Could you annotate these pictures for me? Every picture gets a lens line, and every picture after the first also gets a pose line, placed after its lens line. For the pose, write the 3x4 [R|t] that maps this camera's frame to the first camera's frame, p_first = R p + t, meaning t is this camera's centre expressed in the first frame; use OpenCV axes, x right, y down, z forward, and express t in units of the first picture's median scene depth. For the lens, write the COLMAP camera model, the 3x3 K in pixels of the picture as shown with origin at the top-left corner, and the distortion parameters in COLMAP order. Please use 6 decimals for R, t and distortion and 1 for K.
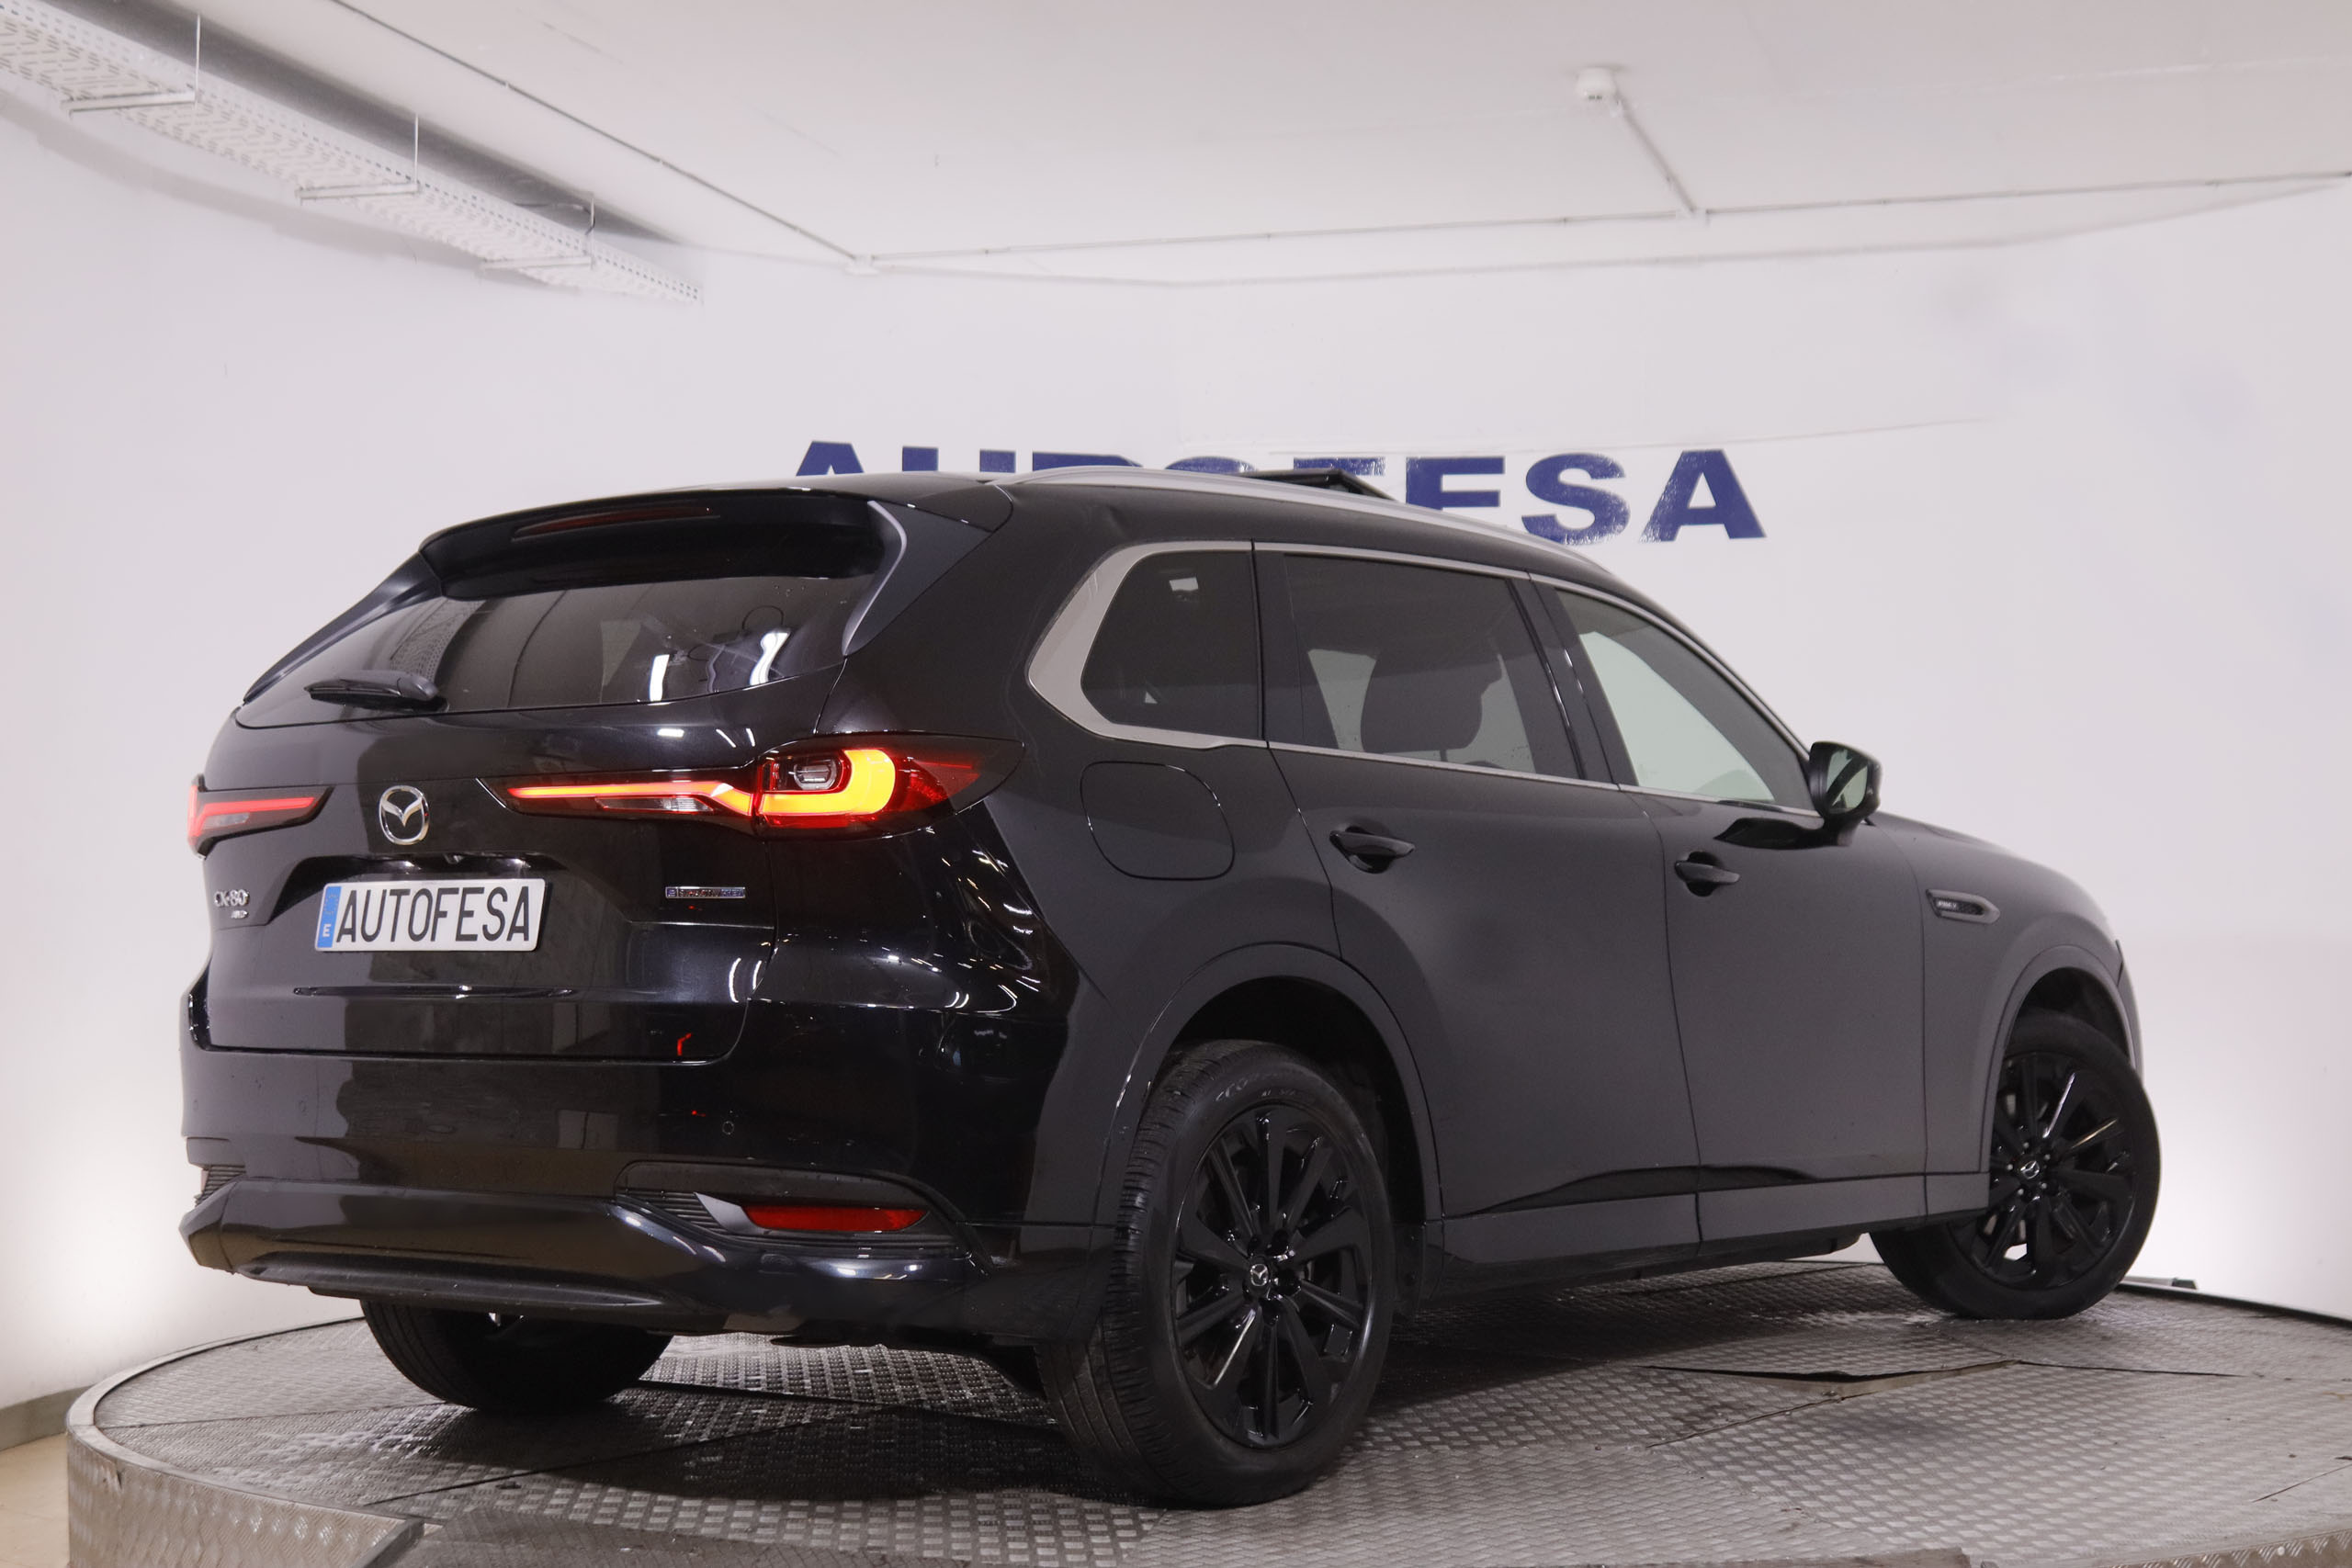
lens RADIAL K [[3615.5, 0, 1179.4], [0, 3615.5, 761.1], [0, 0, 1]] dist [0.005344, 0.000000]
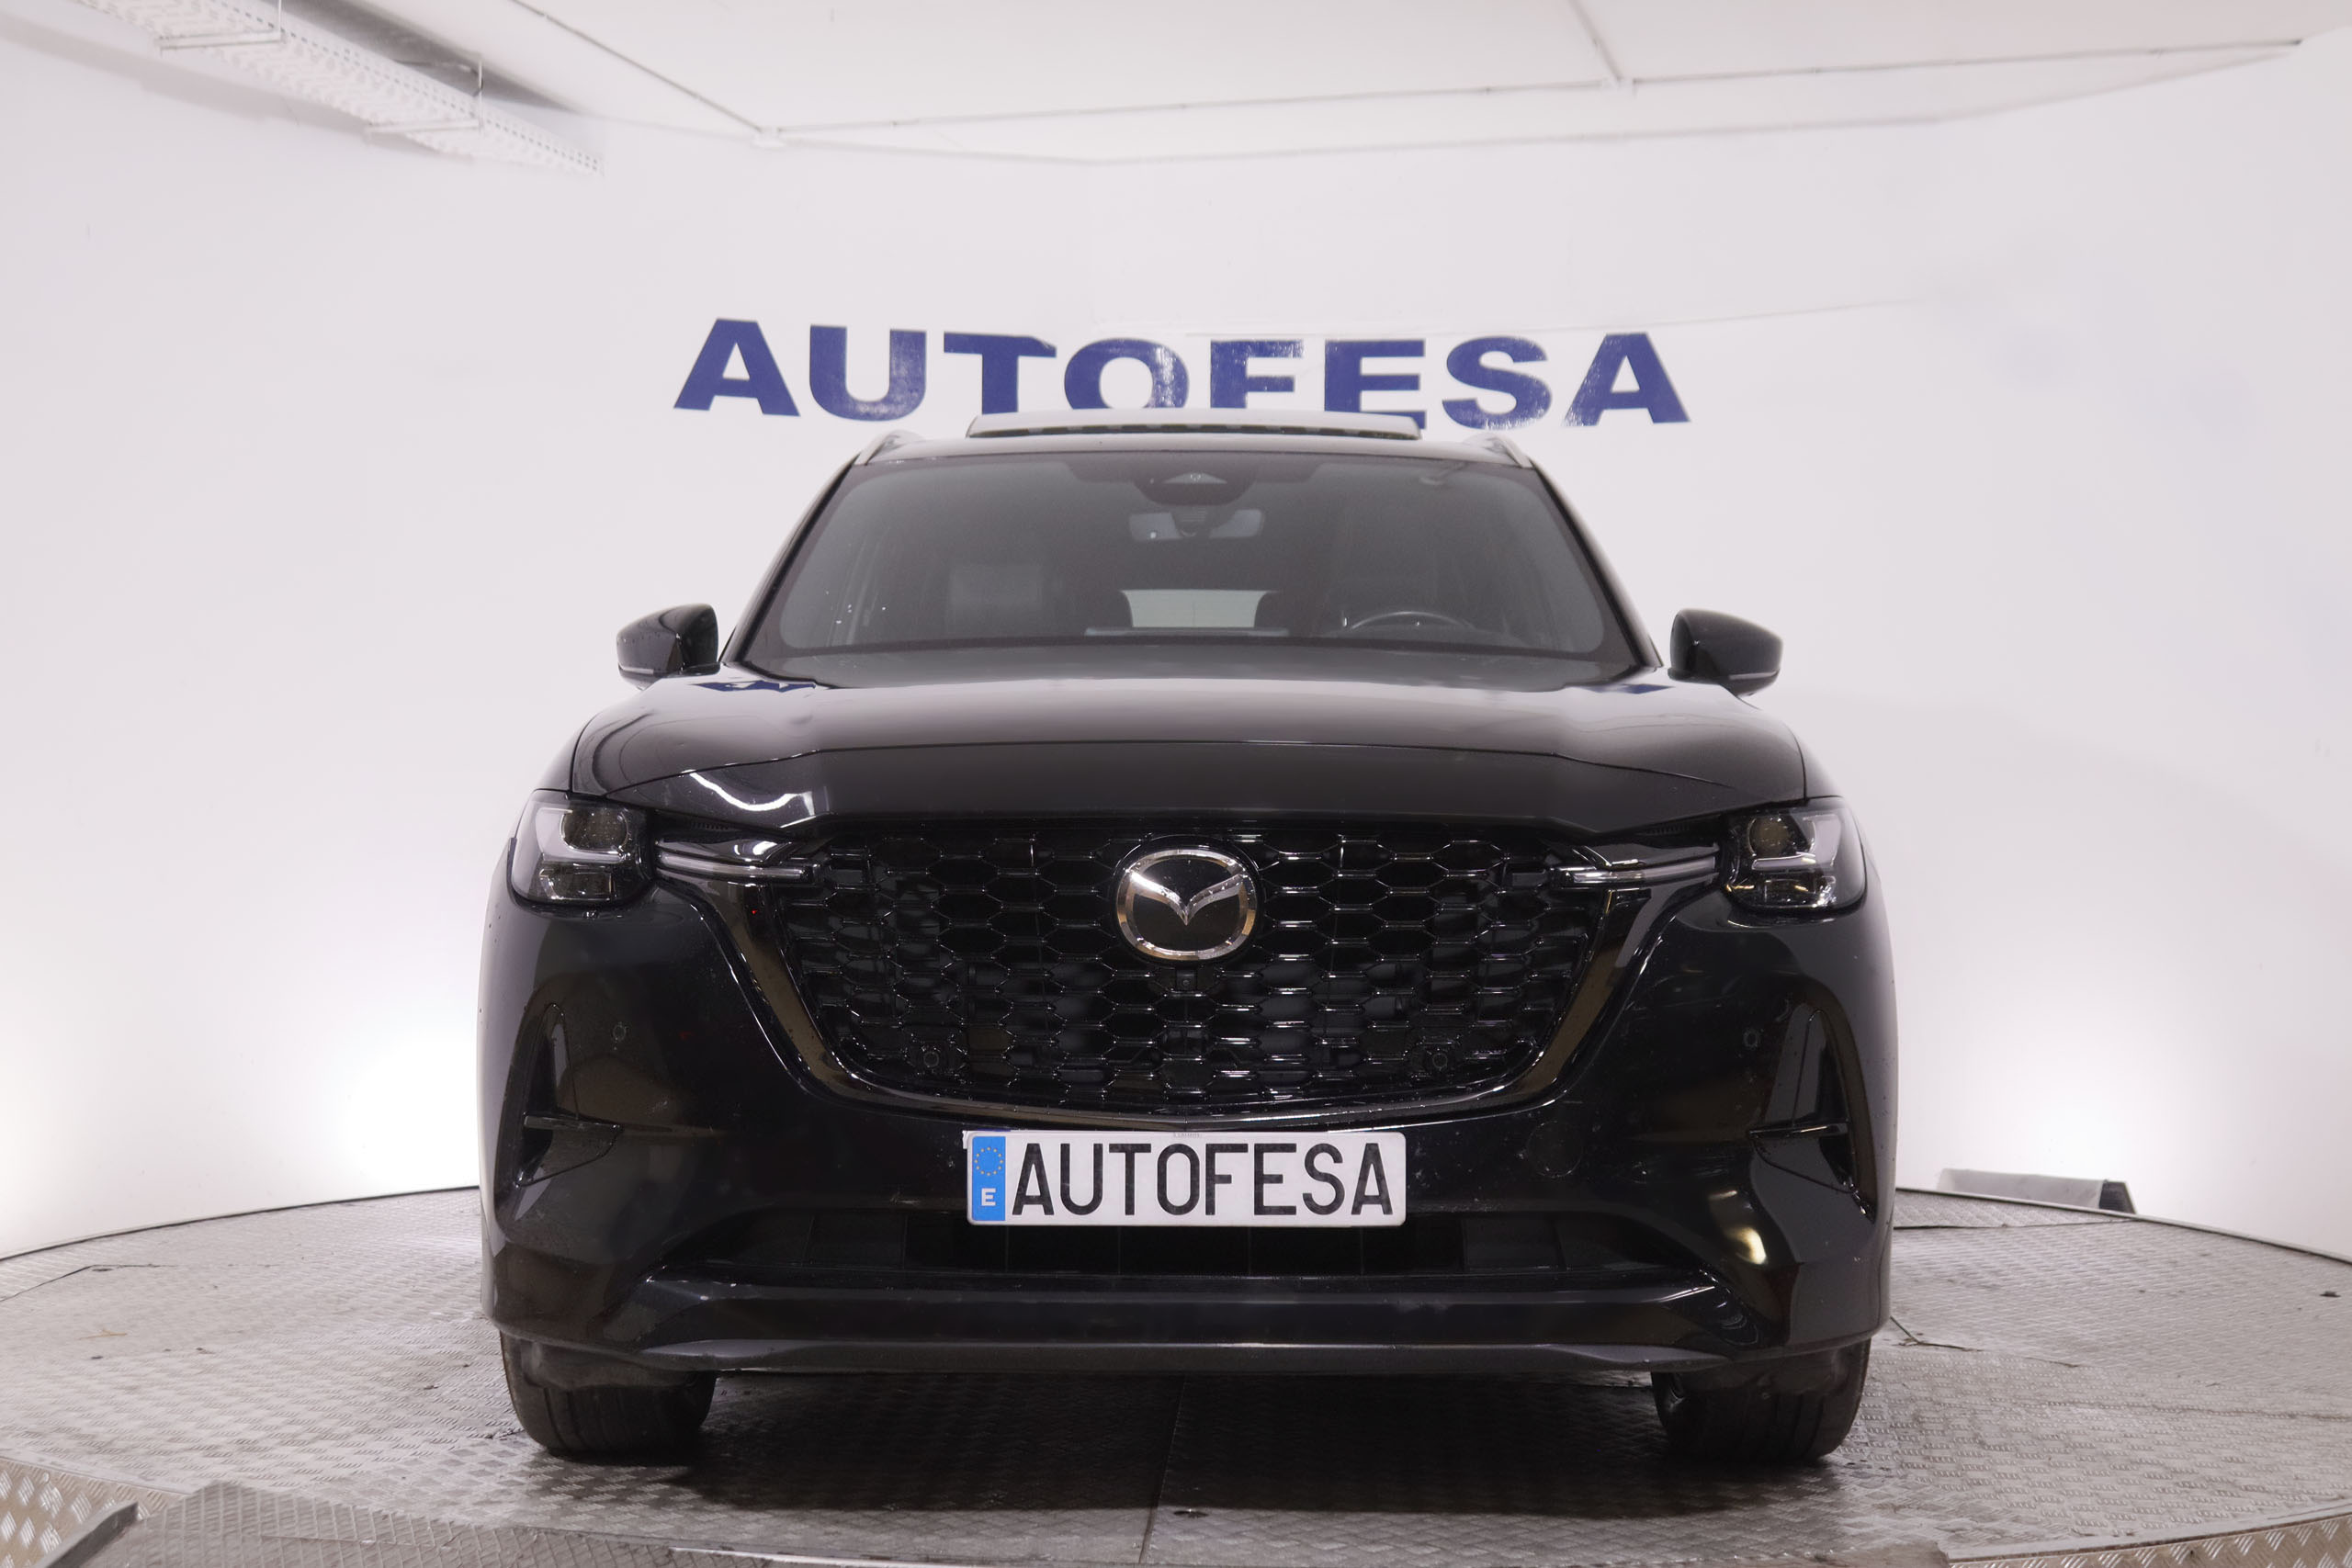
lens RADIAL K [[3303.3, 0, 1164.3], [0, 3303.3, 772.6], [0, 0, 1]] dist [-0.020688, 0.000000]
pose [[0.999949, 0.003800, 0.009406, 0.011920], [-0.004100, 0.999474, 0.032159, 0.005269], [-0.009279, -0.032196, 0.999439, 0.107410]]
